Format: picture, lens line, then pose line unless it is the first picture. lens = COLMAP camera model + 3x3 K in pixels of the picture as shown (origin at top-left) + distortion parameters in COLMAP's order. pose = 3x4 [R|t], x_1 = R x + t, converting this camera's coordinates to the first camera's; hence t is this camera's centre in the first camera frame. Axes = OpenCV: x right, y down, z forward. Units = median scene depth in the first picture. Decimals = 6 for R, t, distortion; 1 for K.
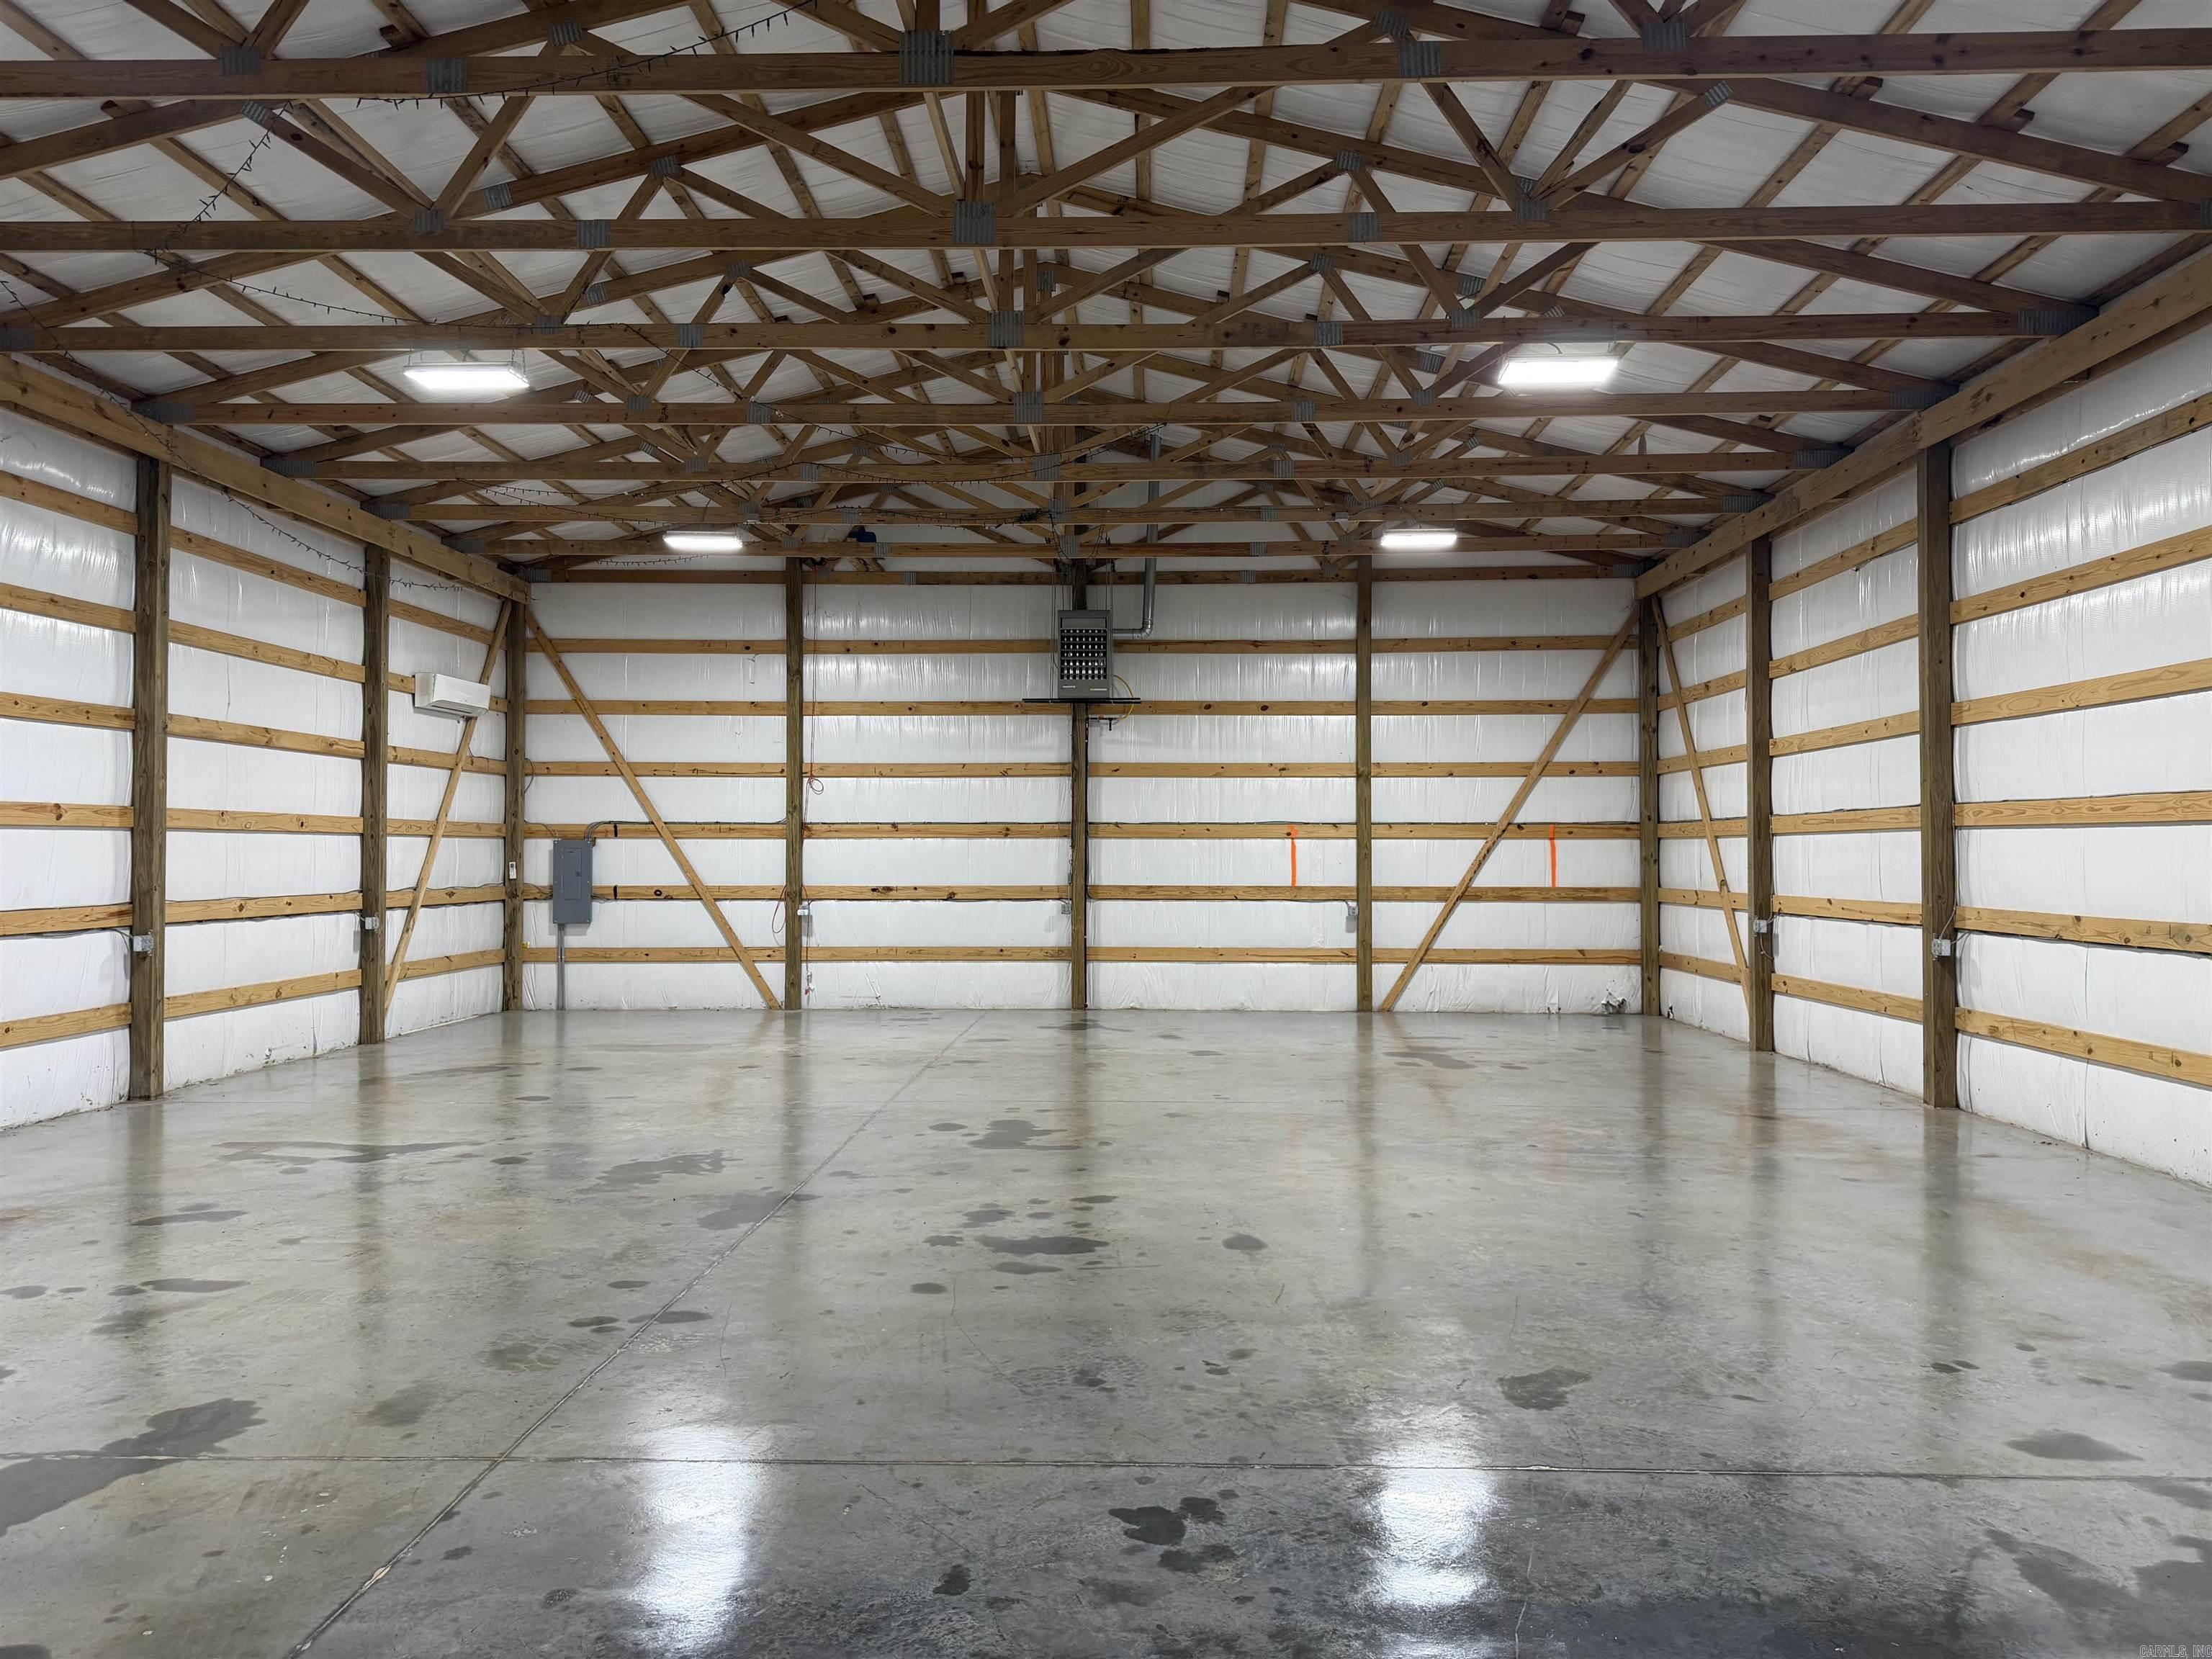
lens RADIAL K [[1648.4, 0, 1106.0], [0, 1648.4, 829.5], [0, 0, 1]] dist [-0.002544, -0.000954]
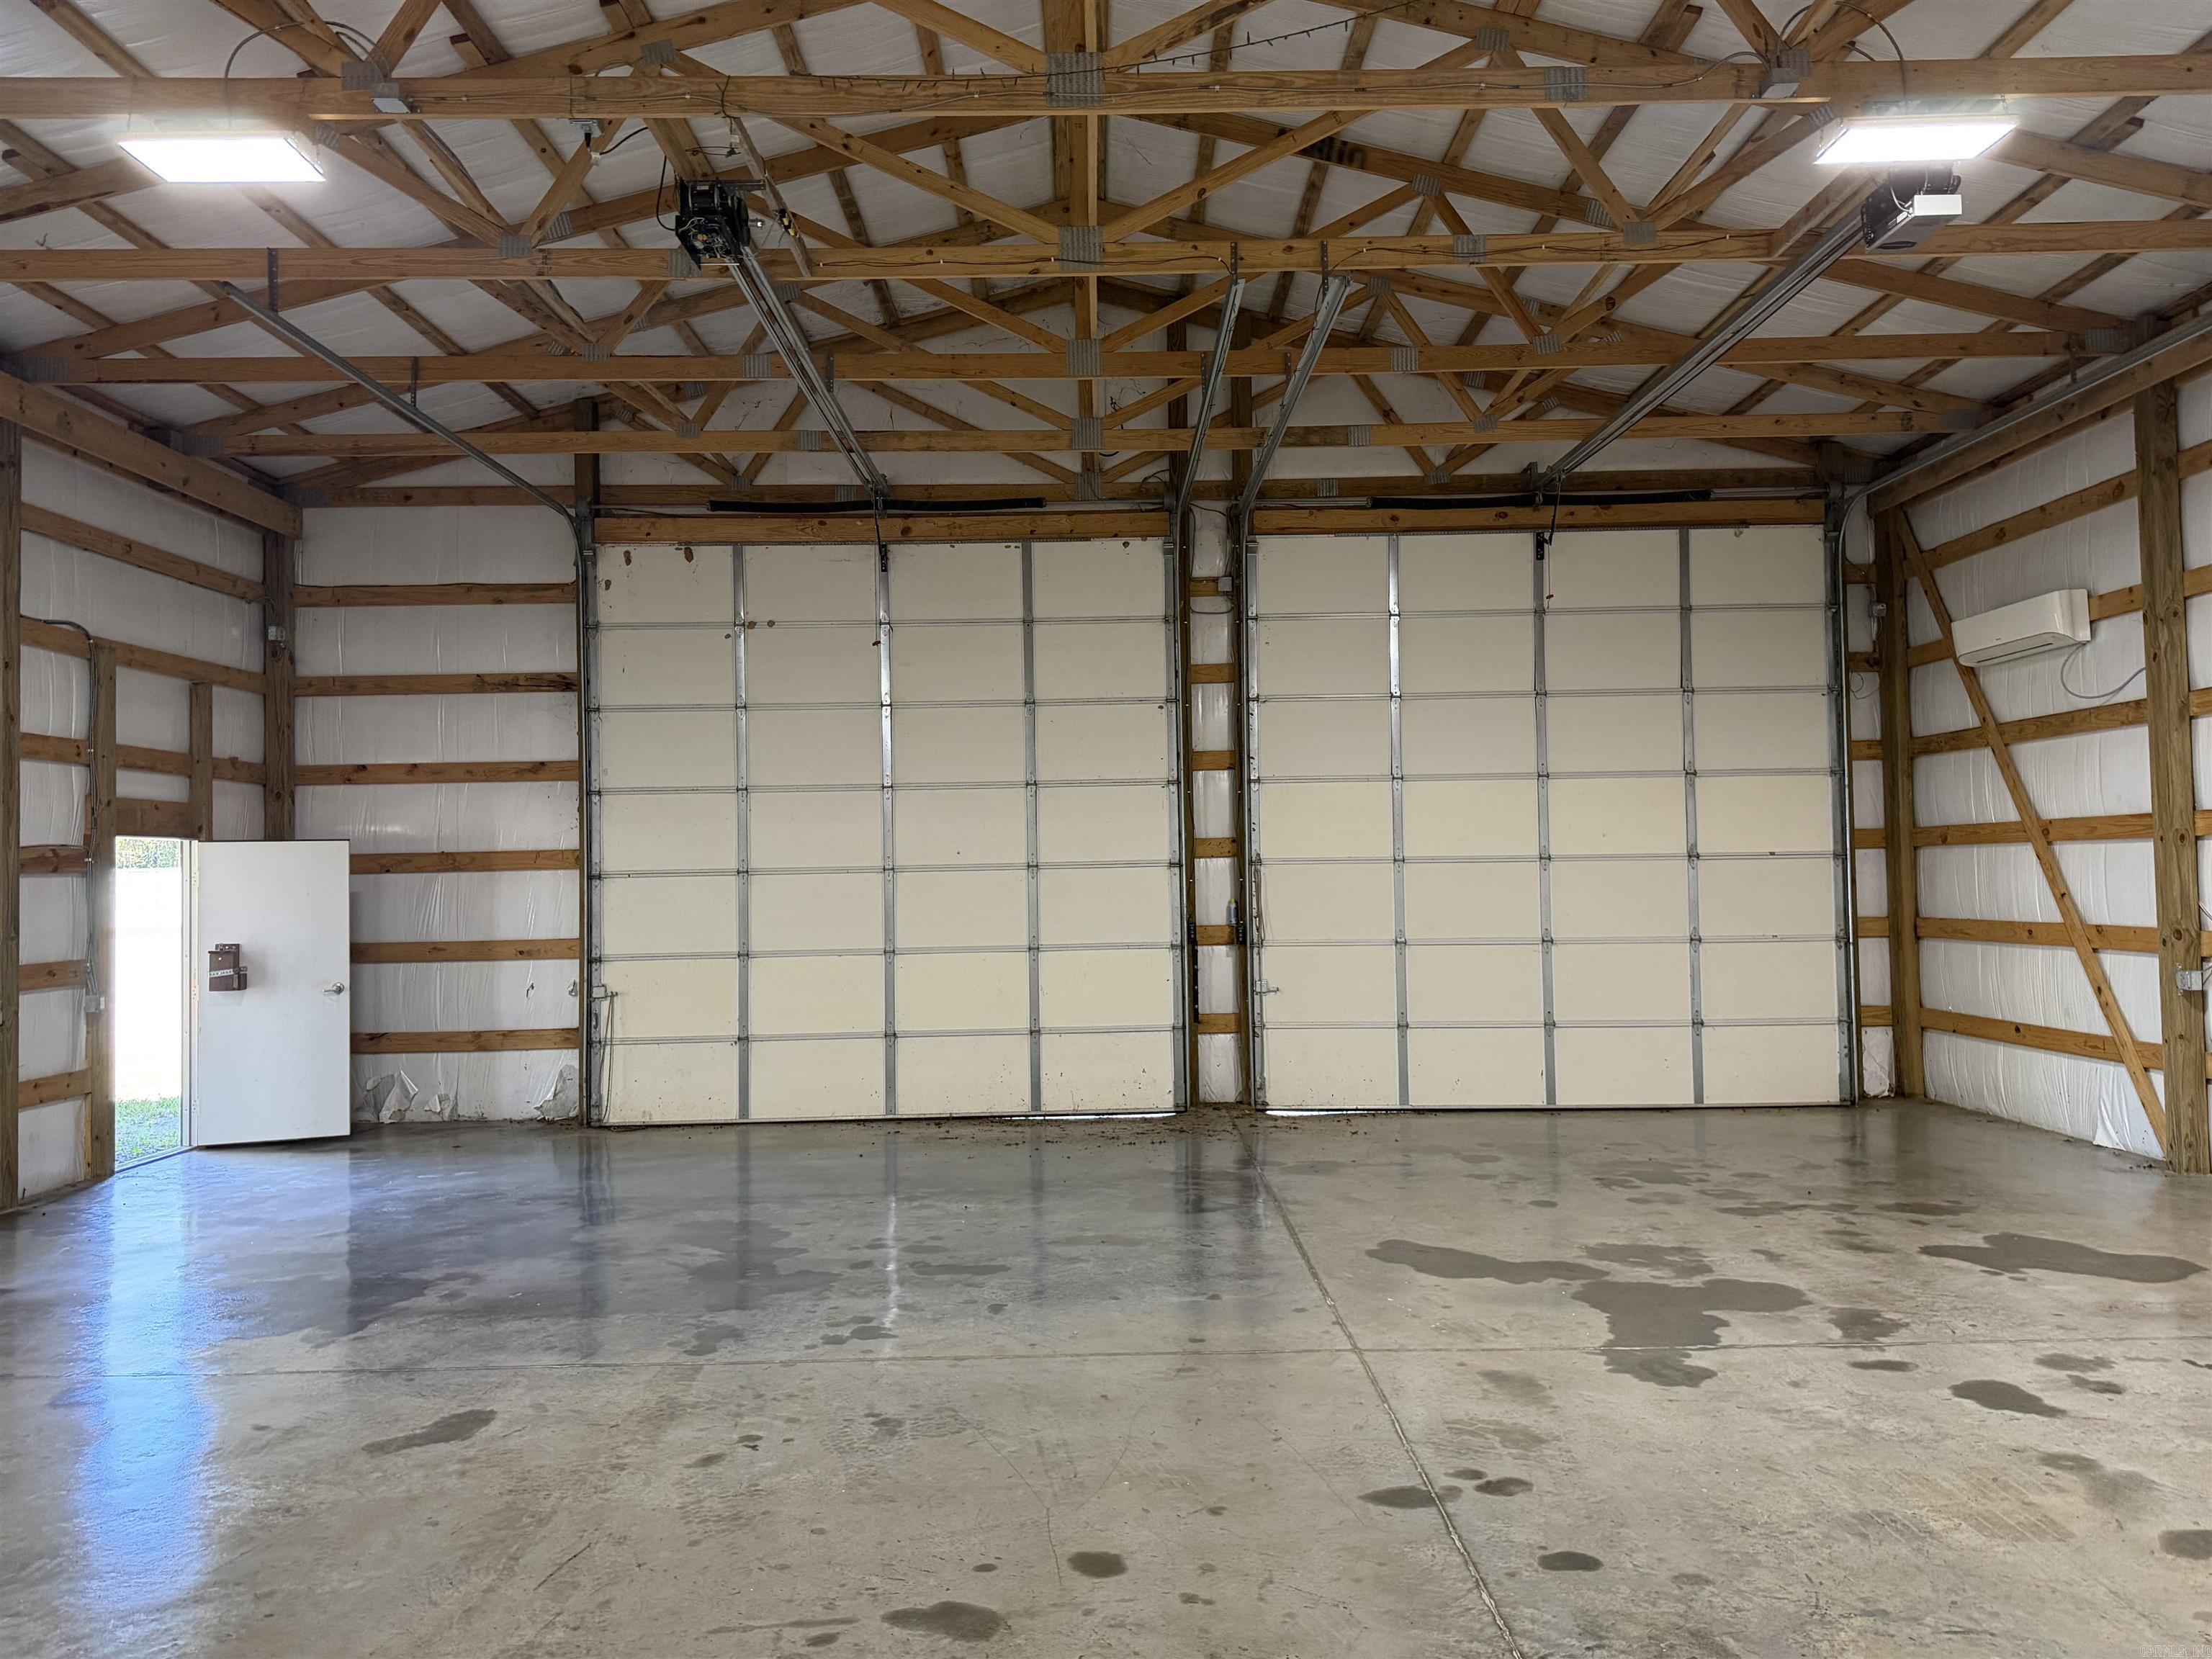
lens RADIAL K [[1648.4, 0, 1106.0], [0, 1648.4, 829.5], [0, 0, 1]] dist [-0.002544, -0.000954]
pose [[-0.999298, 0.014428, -0.034560, -0.123871], [0.015932, 0.998920, -0.043636, 0.022831], [0.033893, -0.044156, -0.998450, 2.212437]]
